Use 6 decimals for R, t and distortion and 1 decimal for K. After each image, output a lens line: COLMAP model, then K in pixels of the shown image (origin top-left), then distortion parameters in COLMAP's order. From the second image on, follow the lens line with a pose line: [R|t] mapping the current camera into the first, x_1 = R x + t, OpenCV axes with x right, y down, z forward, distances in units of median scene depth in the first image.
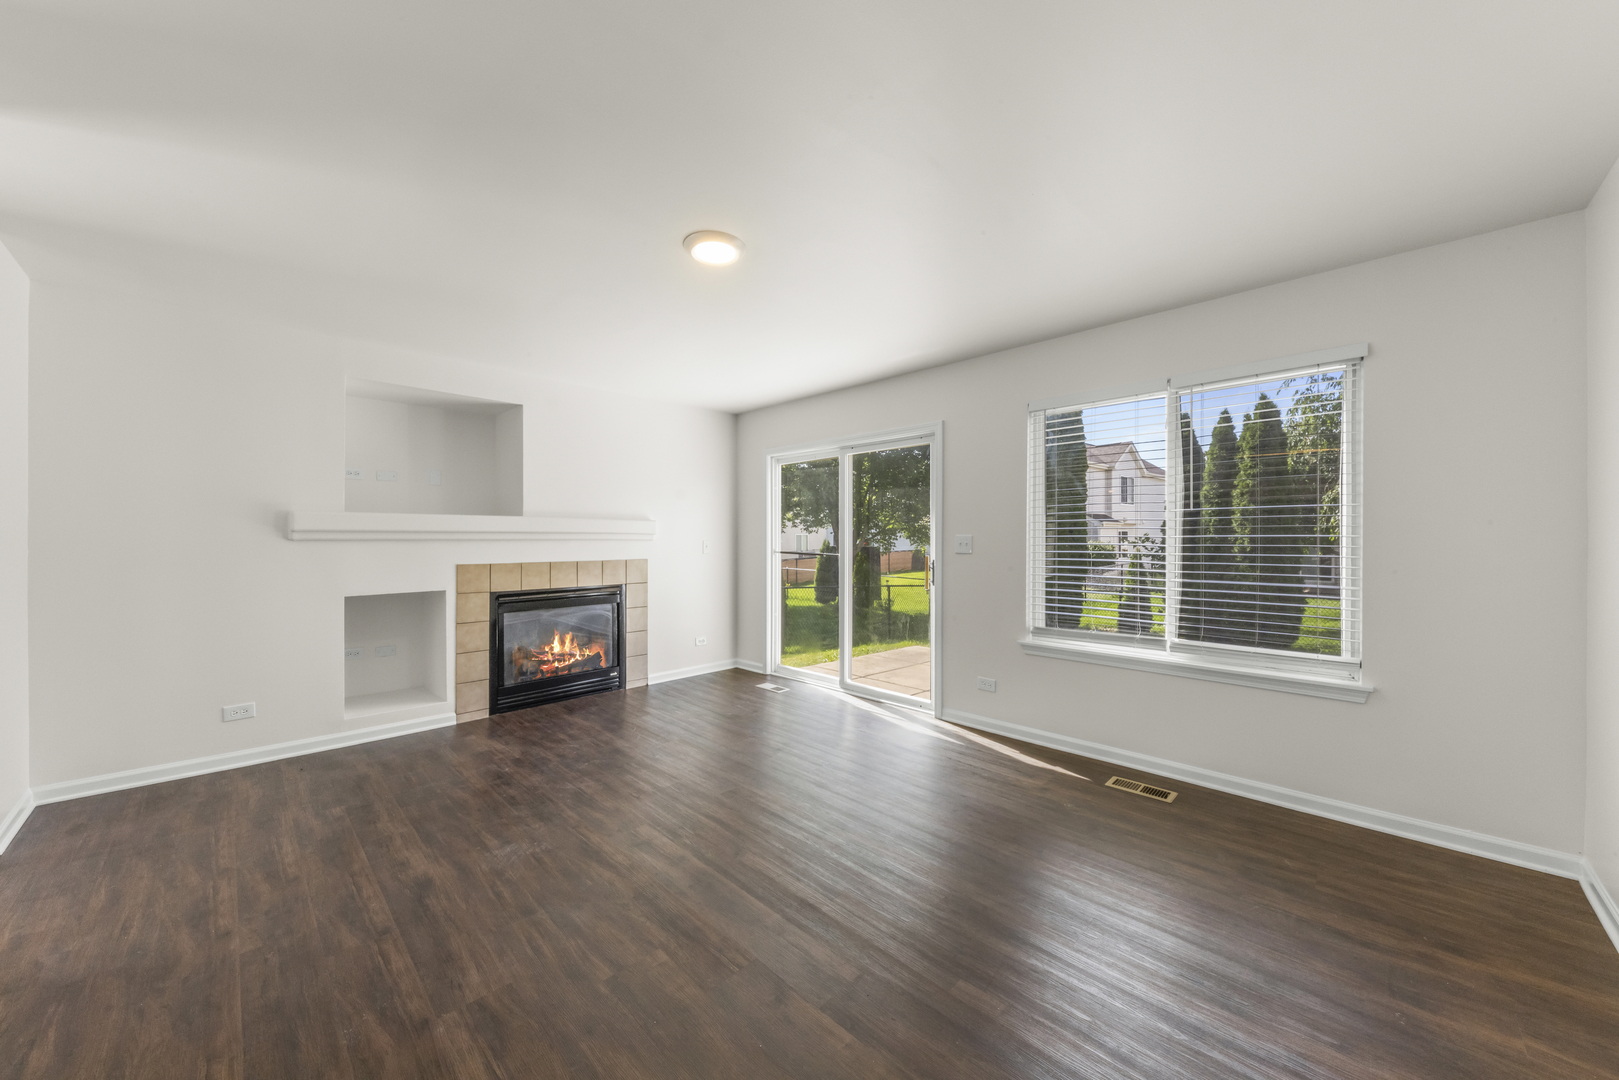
lens RADIAL K [[575.1, 0, 814.8], [0, 575.1, 537.5], [0, 0, 1]] dist [-0.000913, -0.000608]
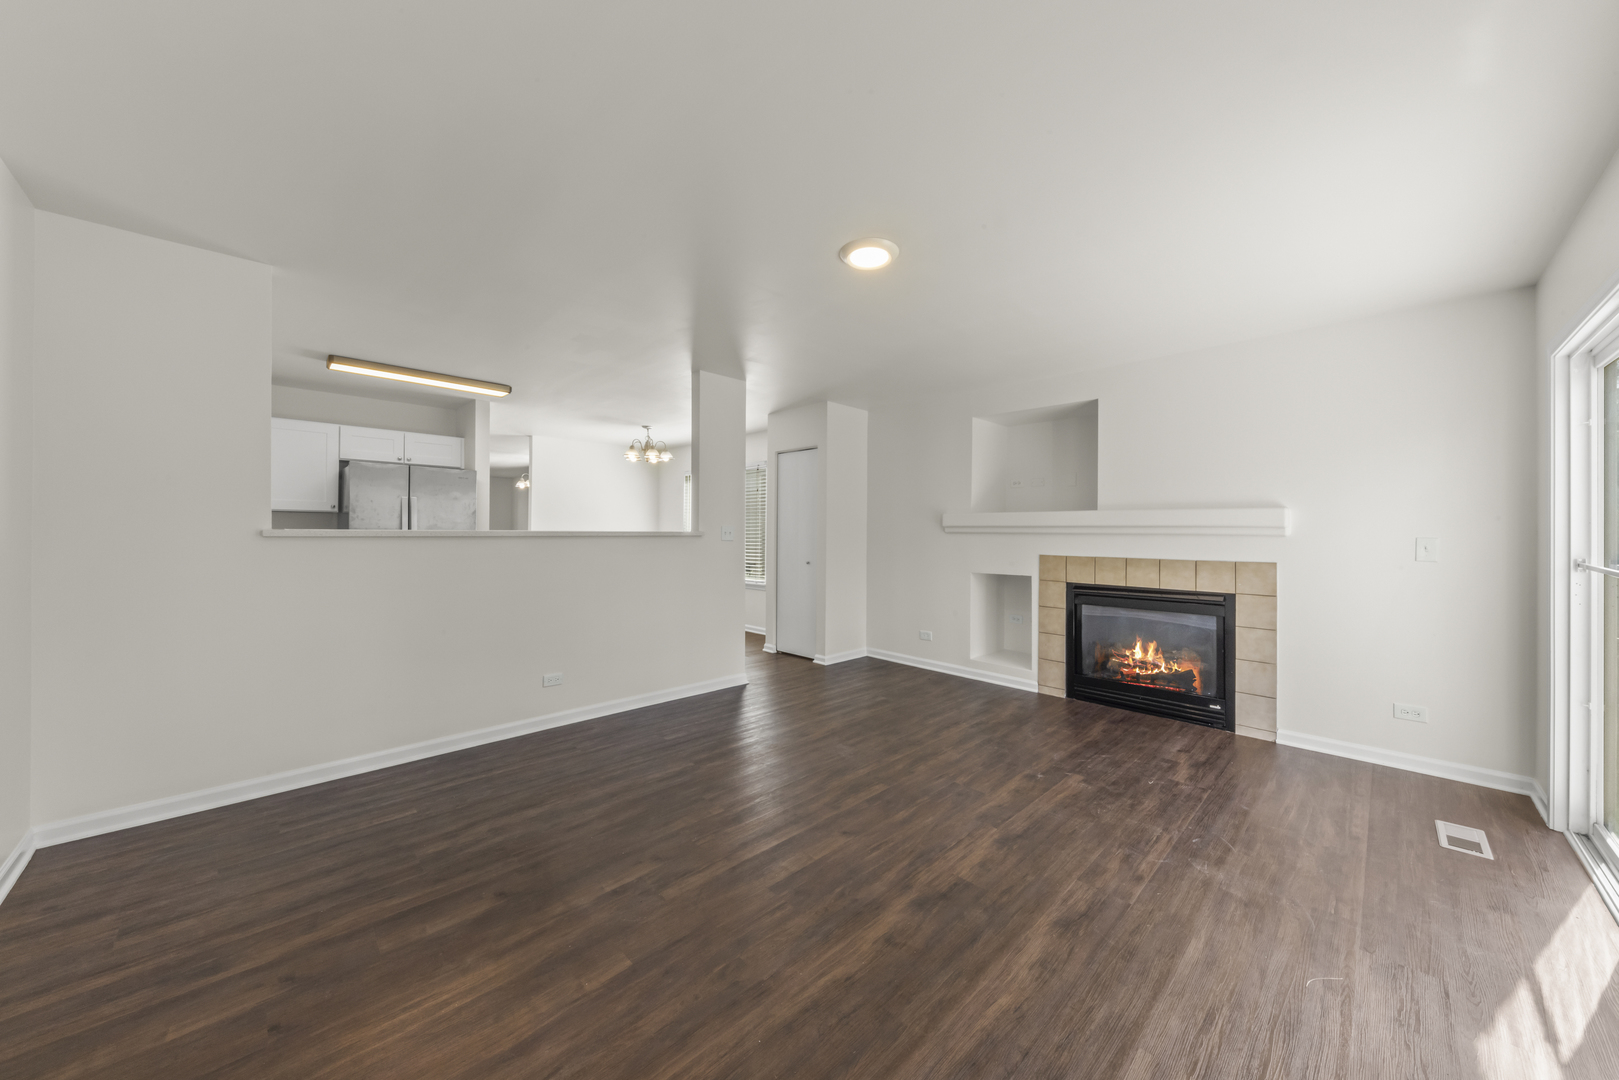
lens RADIAL K [[565.3, 0, 806.7], [0, 565.3, 532.7], [0, 0, 1]] dist [0.000921, -0.000121]
pose [[-0.018564, 0.000466, -0.999828, 0.502840], [-0.007182, 0.999974, 0.000599, 0.005276], [0.999802, 0.007192, -0.018560, 0.535768]]
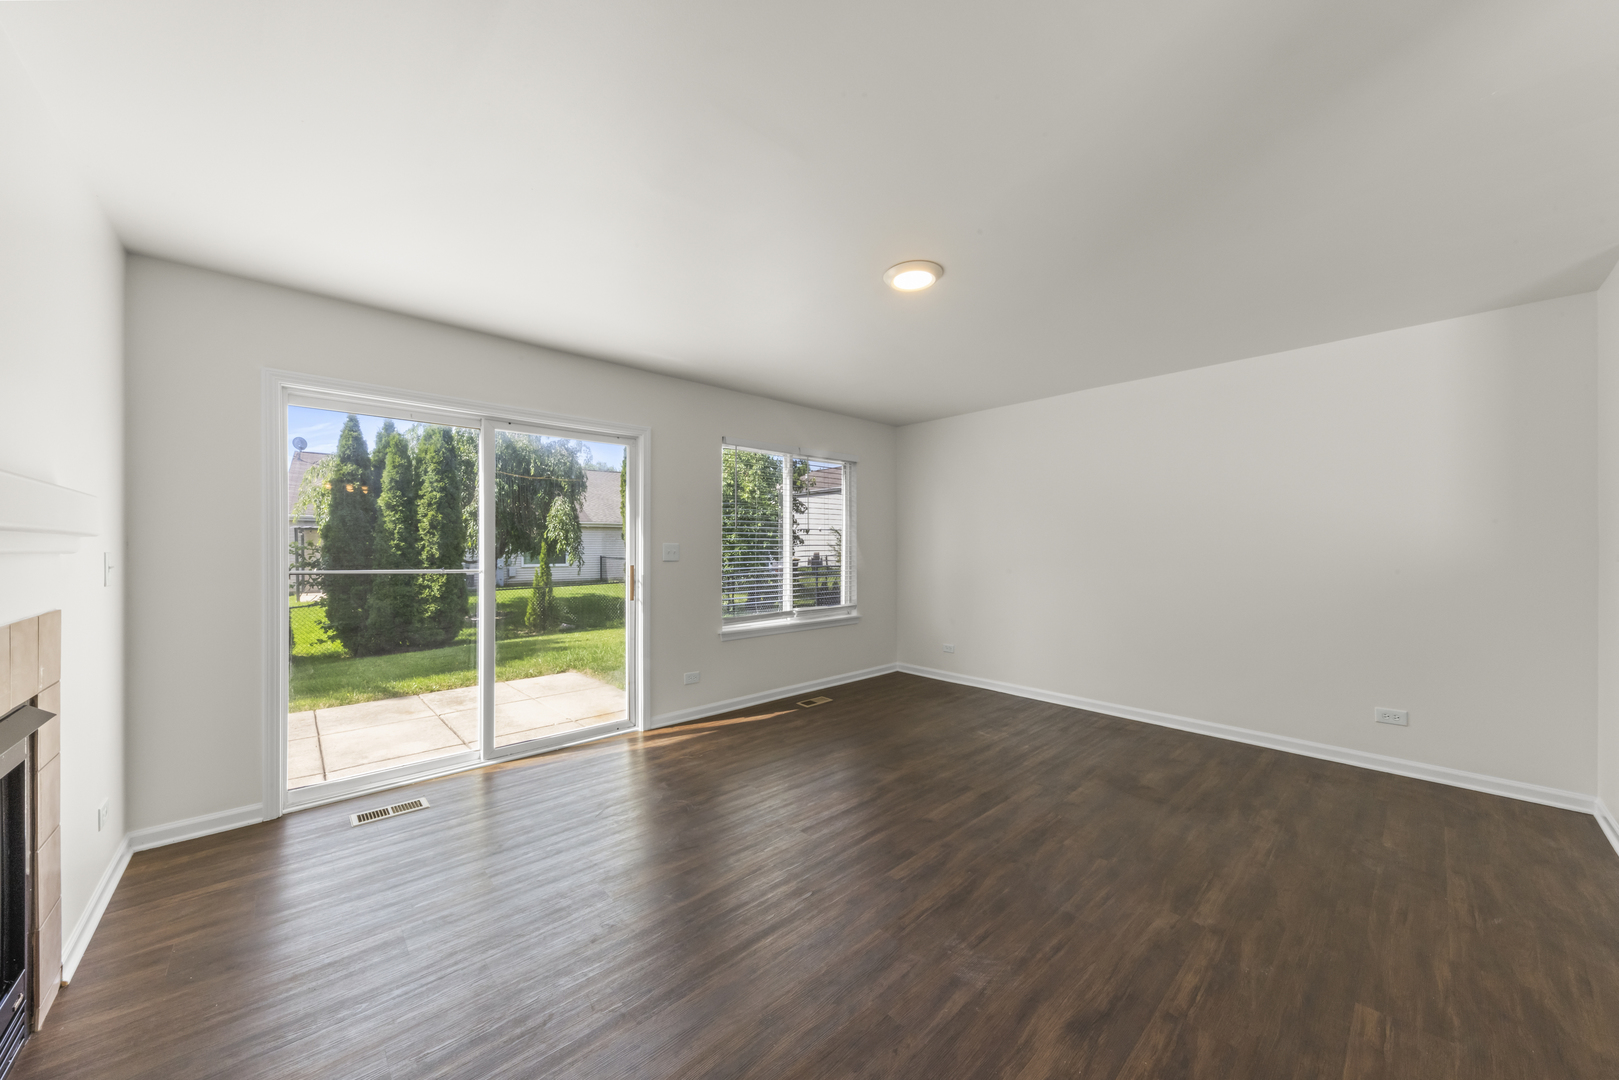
lens RADIAL K [[565.3, 0, 798.2], [0, 565.3, 543.2], [0, 0, 1]] dist [0.000921, -0.000121]
pose [[0.068027, 0.000876, 0.997683, -0.730385], [0.001280, 0.999999, -0.000966, -0.004204], [-0.997683, 0.001343, 0.068026, 0.672624]]
